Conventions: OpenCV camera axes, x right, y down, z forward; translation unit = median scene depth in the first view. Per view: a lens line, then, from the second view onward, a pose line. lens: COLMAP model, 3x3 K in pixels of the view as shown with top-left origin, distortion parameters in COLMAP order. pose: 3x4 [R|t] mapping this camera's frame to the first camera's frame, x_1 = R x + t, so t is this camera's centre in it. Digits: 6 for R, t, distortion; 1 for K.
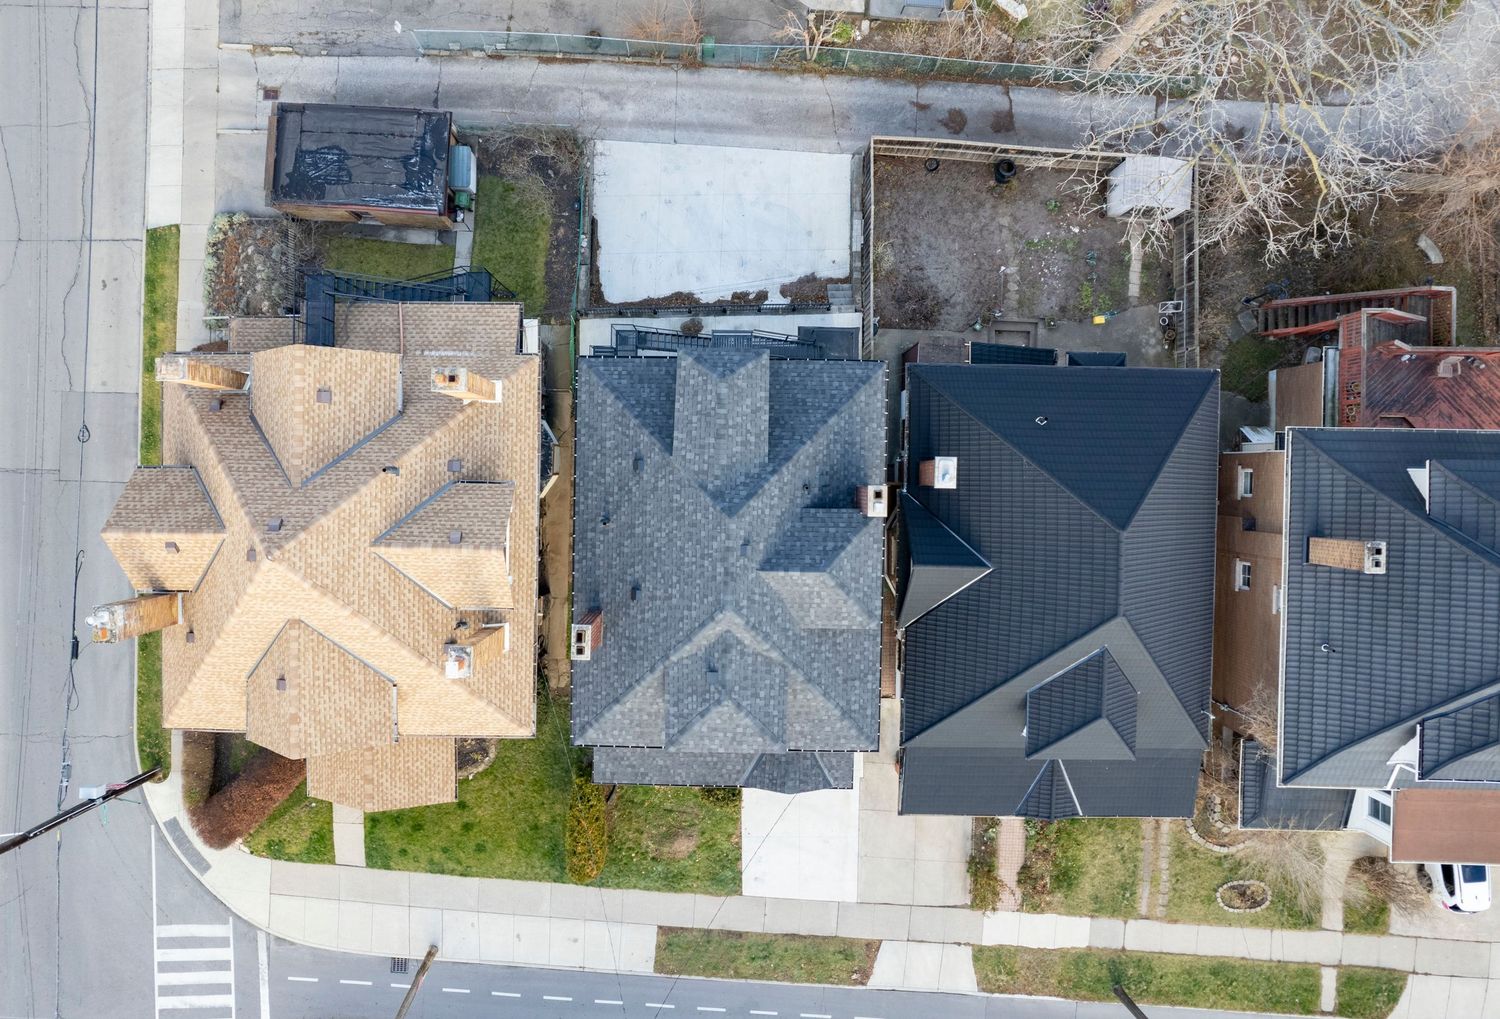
lens RADIAL K [[1008.0, 0, 707.0], [0, 1008.0, 496.5], [0, 0, 1]] dist [-0.052000, 0.030141]
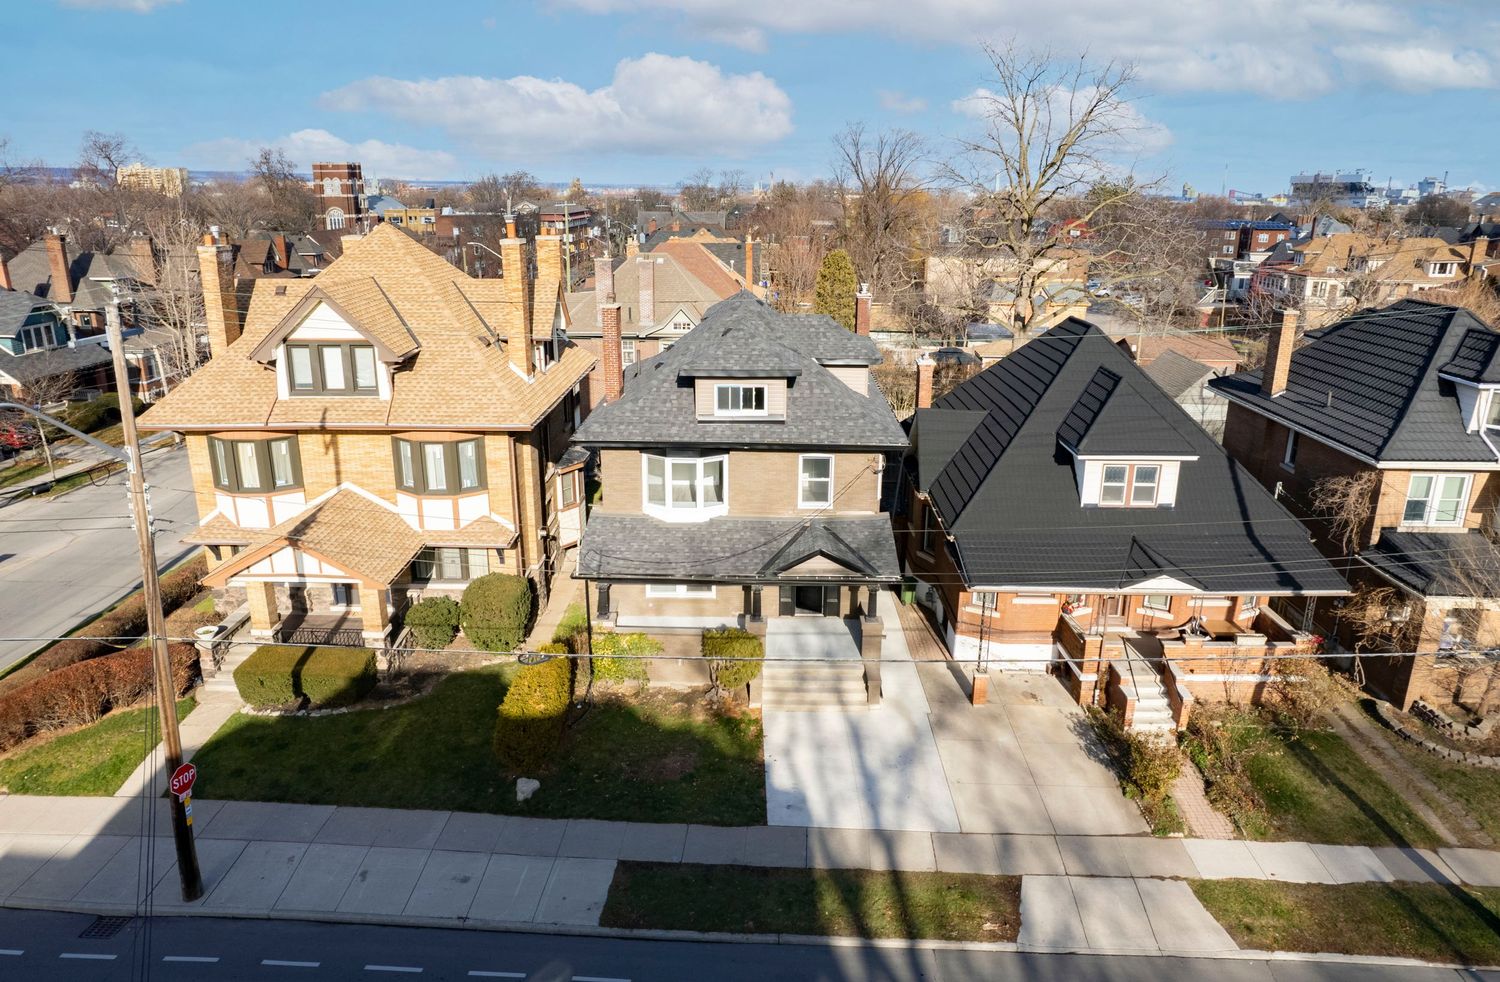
lens RADIAL K [[989.0, 0, 747.3], [0, 989.0, 491.8], [0, 0, 1]] dist [-0.062987, 0.054443]
pose [[0.999796, 0.019136, 0.006506, 0.015858], [0.000941, 0.277433, -0.960745, 0.917783], [-0.020190, 0.960555, 0.277358, 0.655067]]
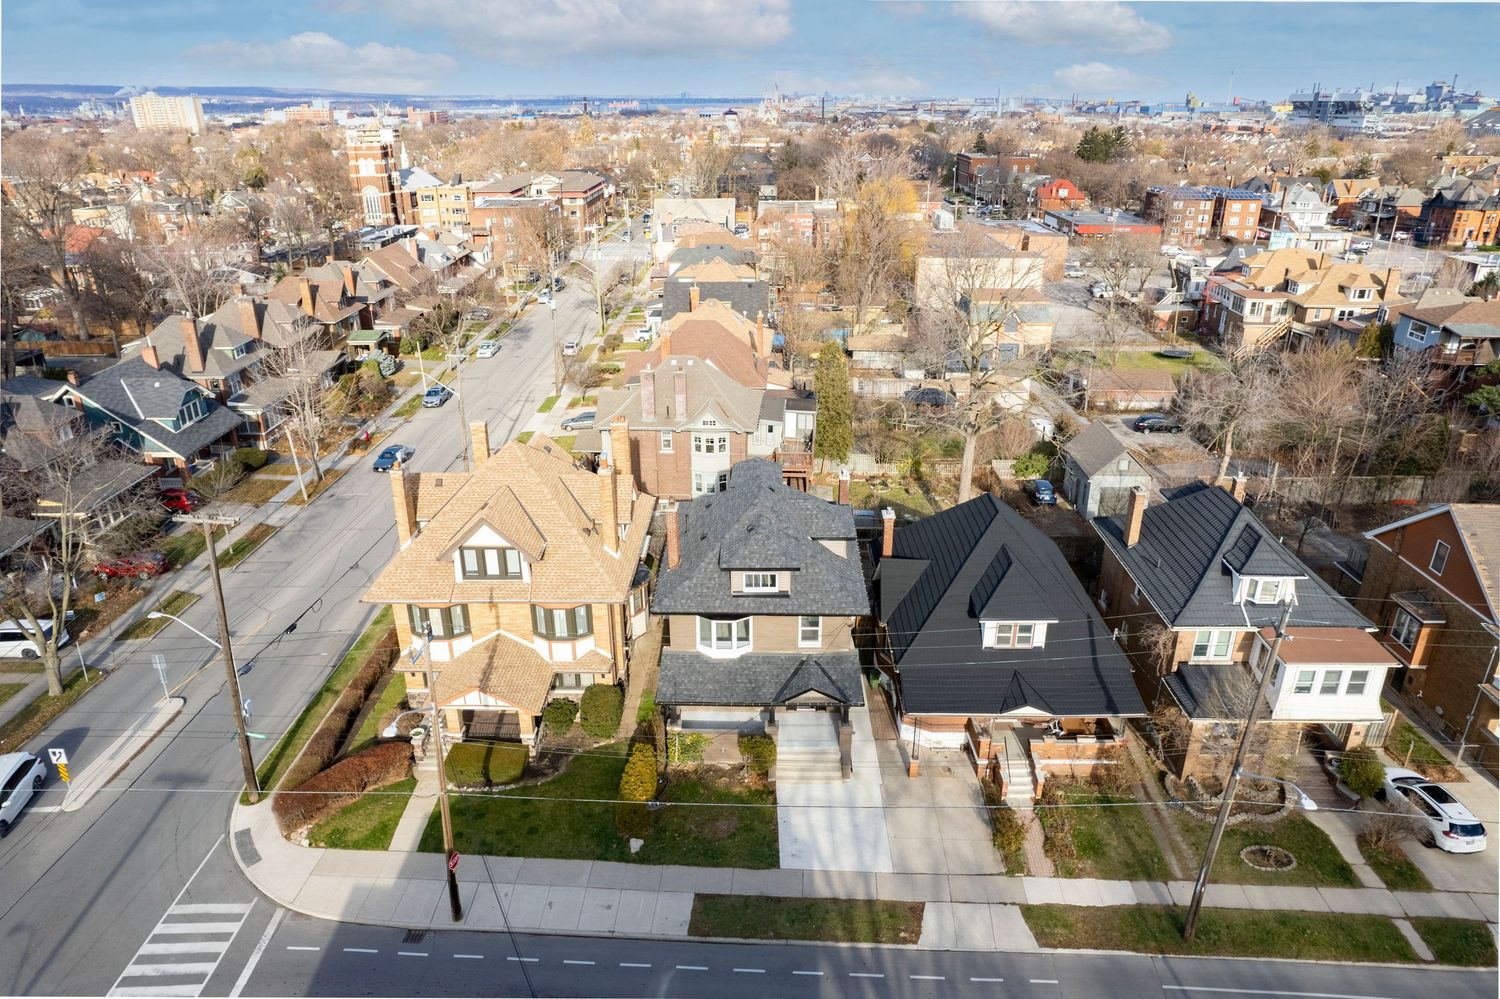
lens RADIAL K [[956.1, 0, 749.3], [0, 956.1, 496.8], [0, 0, 1]] dist [-0.063097, 0.044980]
pose [[0.999956, 0.009347, 0.001270, -0.000868], [-0.002291, 0.371201, -0.928550, 1.167779], [-0.009150, 0.928505, 0.371206, 0.295453]]
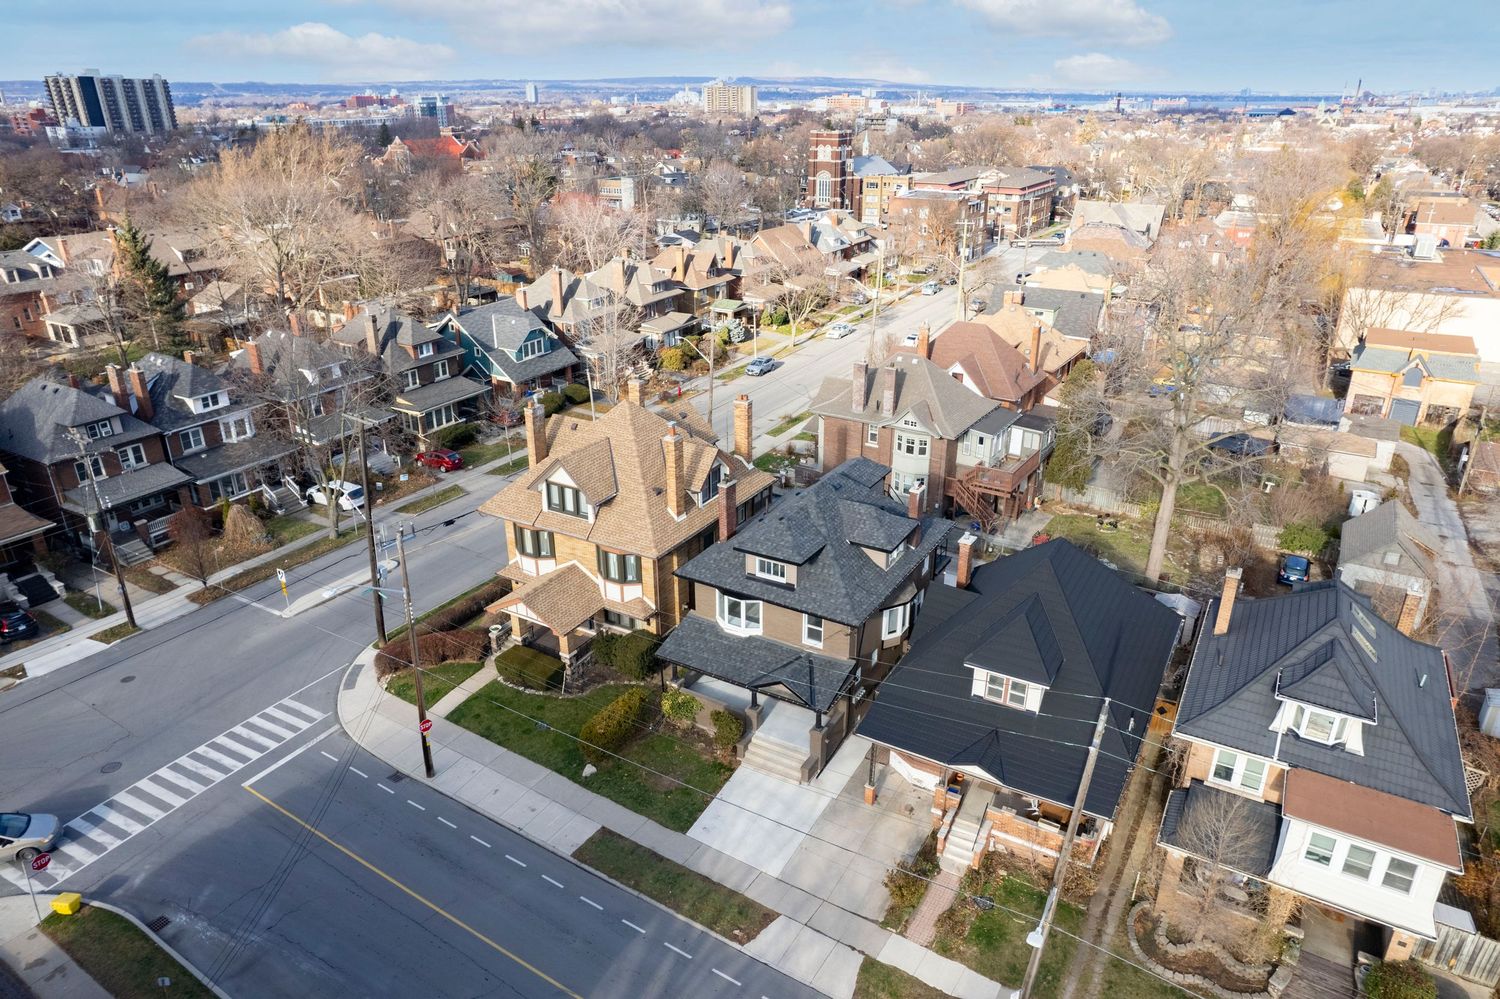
lens RADIAL K [[956.1, 0, 754.8], [0, 956.1, 497.2], [0, 0, 1]] dist [-0.063097, 0.044980]
pose [[0.871367, 0.203368, -0.446499, 0.482765], [-0.490278, 0.326374, -0.808151, 1.072898], [-0.018626, 0.923104, 0.384098, 0.284448]]
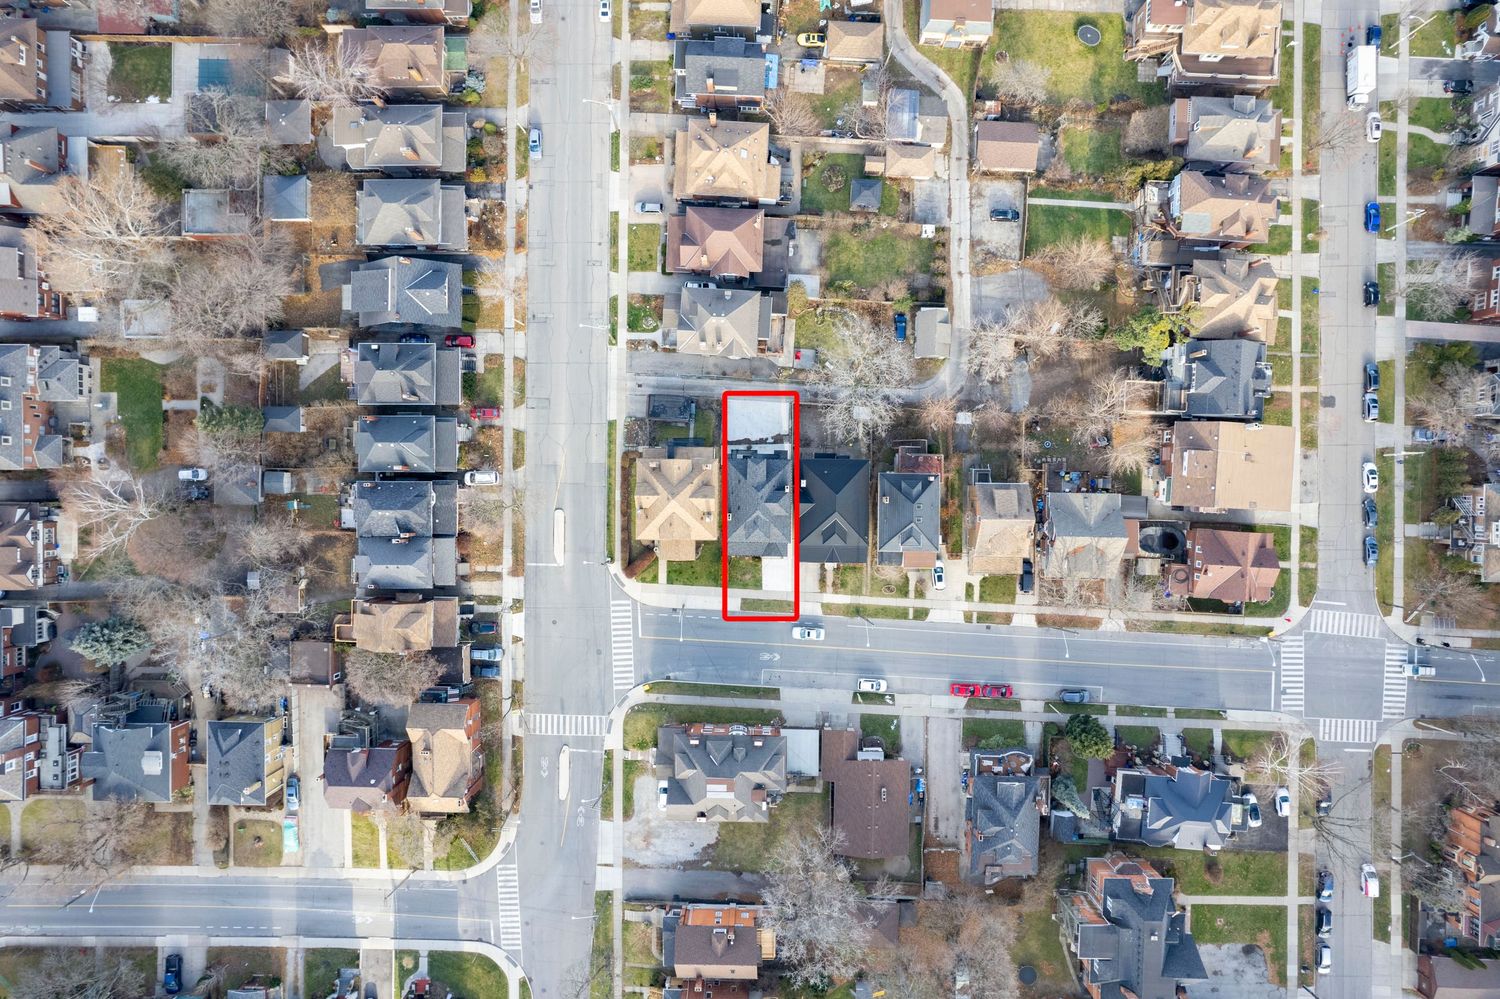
lens RADIAL K [[956.1, 0, 756.3], [0, 956.1, 496.8], [0, 0, 1]] dist [-0.063097, 0.044980]
pose [[0.999918, -0.004150, 0.012149, -0.034266], [0.004252, 0.999956, -0.008385, 0.061908], [-0.012114, 0.008436, 0.999891, -2.820604]]
